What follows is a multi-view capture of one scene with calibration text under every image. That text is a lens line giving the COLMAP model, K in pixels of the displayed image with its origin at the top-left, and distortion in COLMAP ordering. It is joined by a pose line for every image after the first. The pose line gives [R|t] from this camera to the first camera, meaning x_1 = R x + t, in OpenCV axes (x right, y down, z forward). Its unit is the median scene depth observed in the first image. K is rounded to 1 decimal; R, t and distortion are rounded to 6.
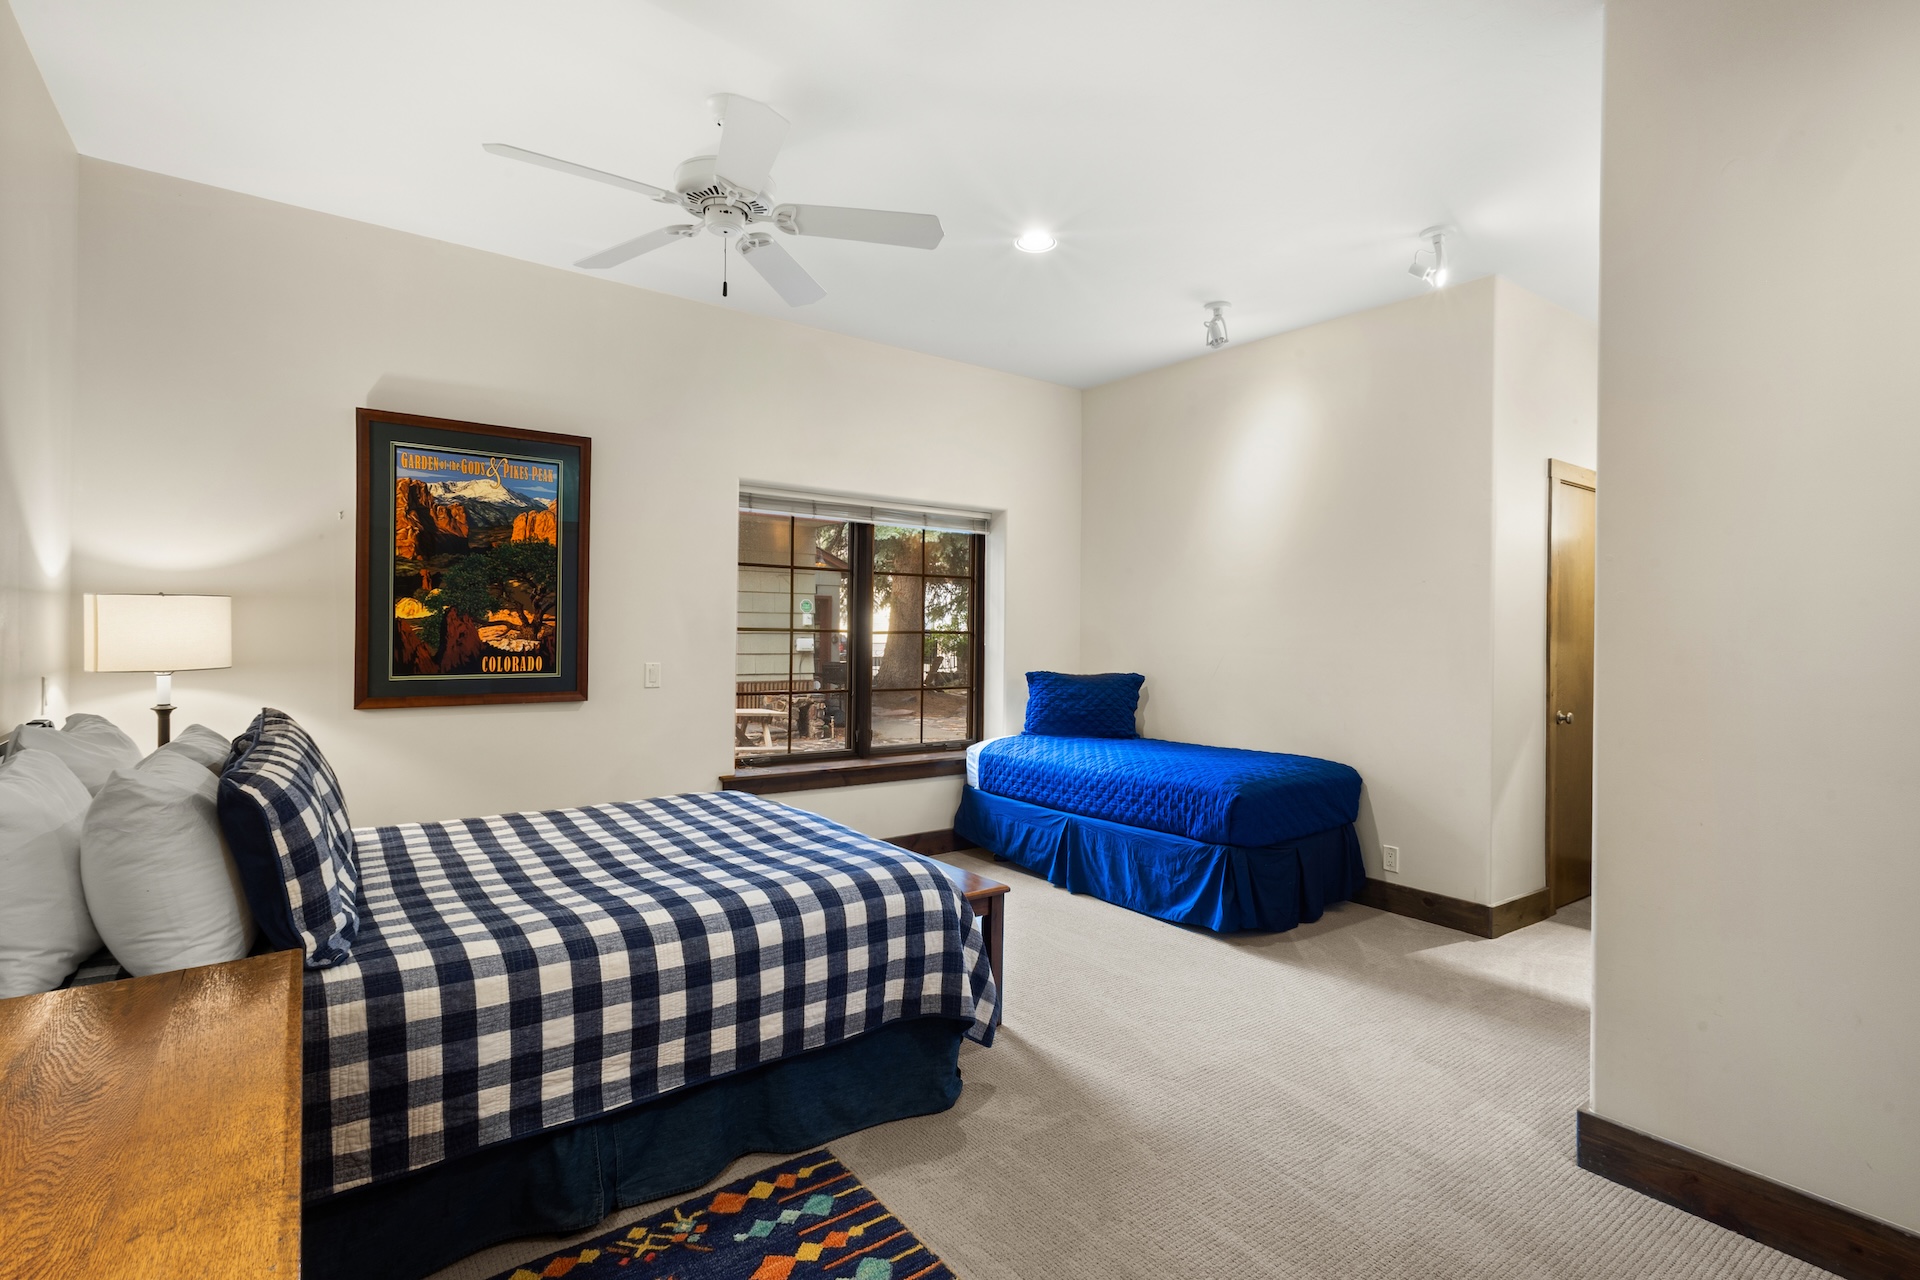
lens RADIAL K [[908.5, 0, 964.2], [0, 908.5, 622.9], [0, 0, 1]] dist [0.015791, 0.000426]
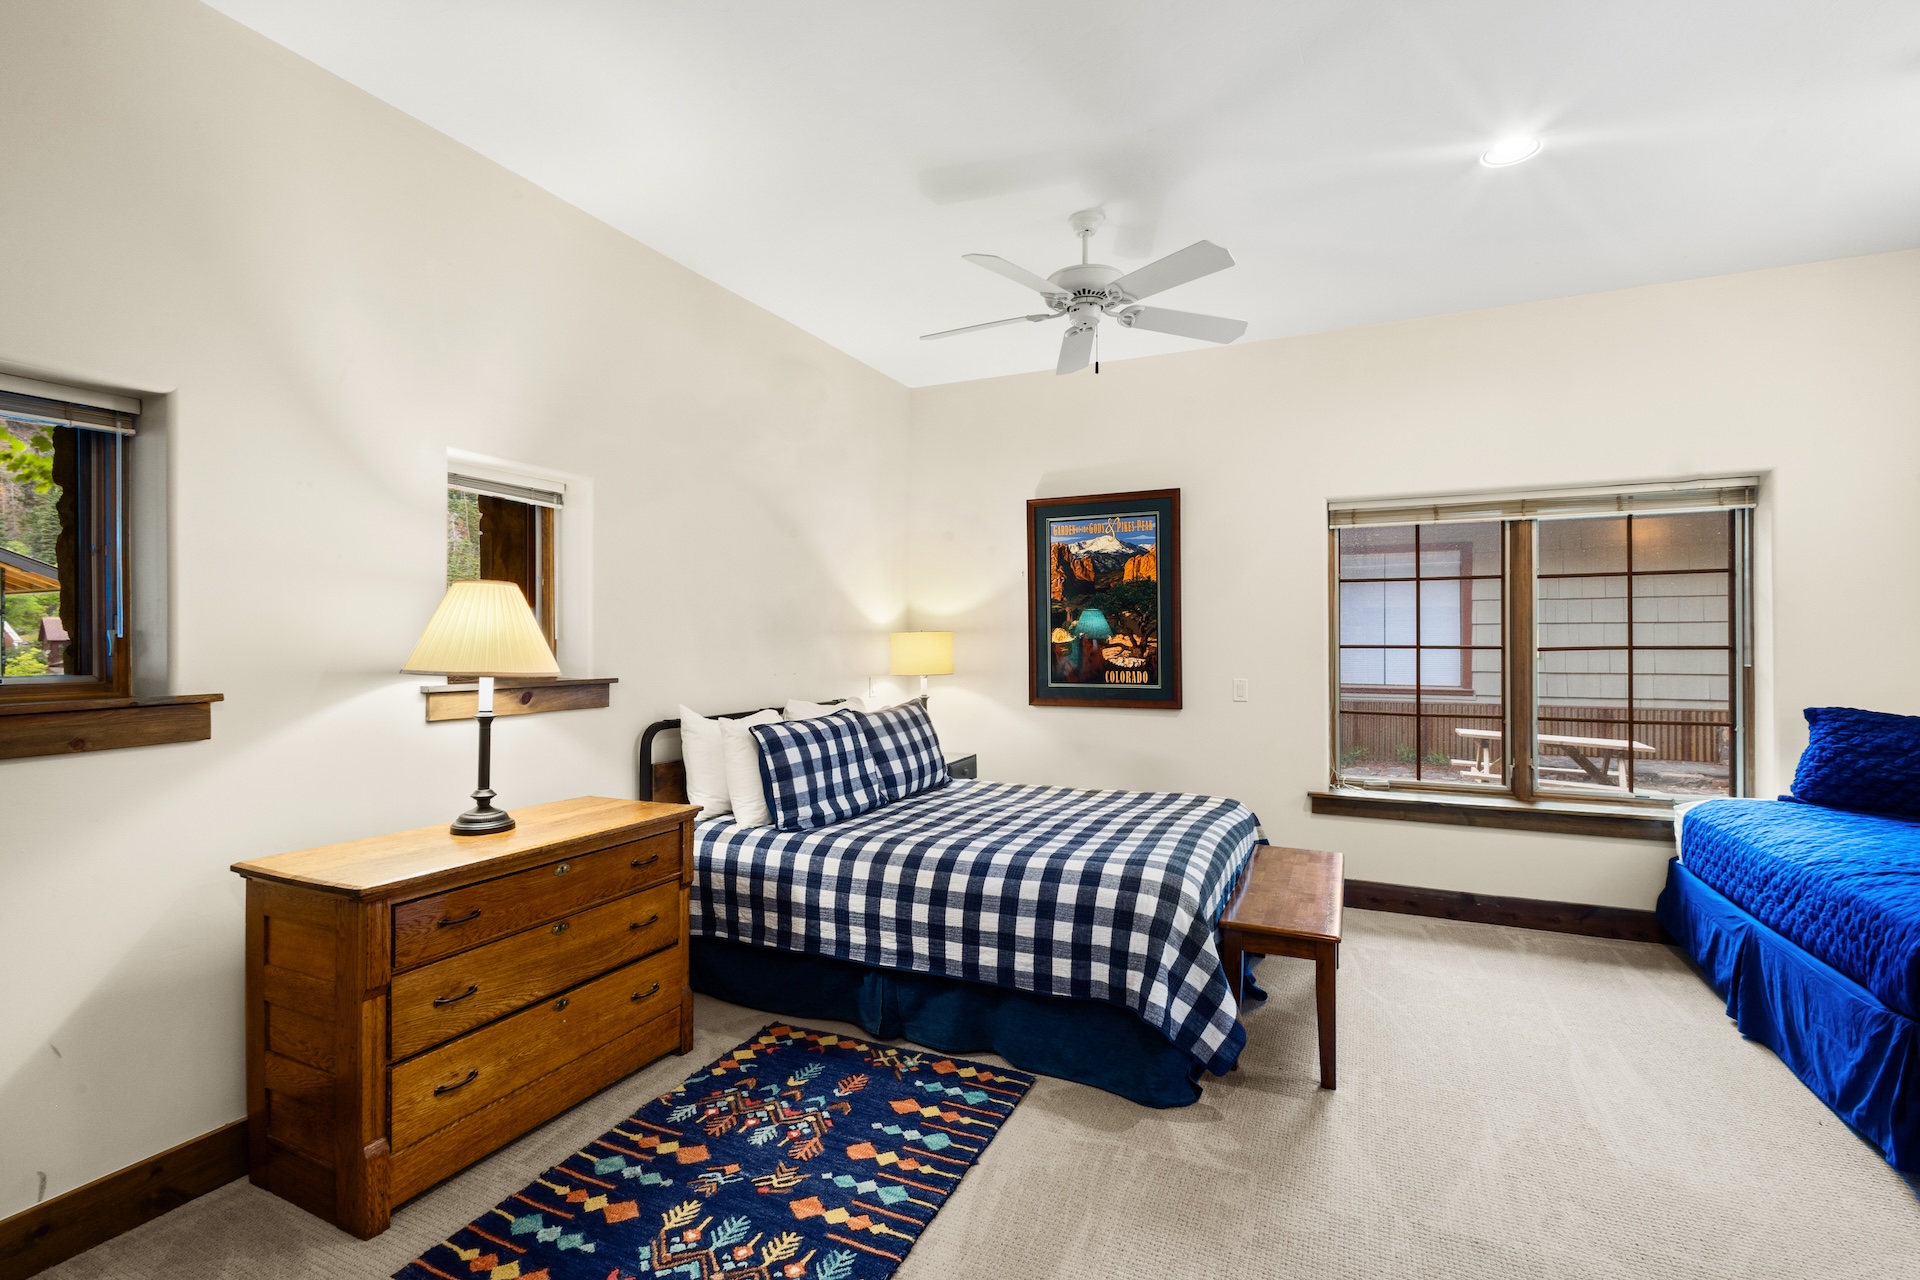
lens RADIAL K [[890.7, 0, 955.2], [0, 890.7, 638.1], [0, 0, 1]] dist [0.014055, -0.000045]
pose [[0.474673, -0.017681, -0.879985, 0.497730], [0.016148, 0.999805, -0.011378, 0.000982], [0.880014, -0.008810, 0.474866, 0.199152]]
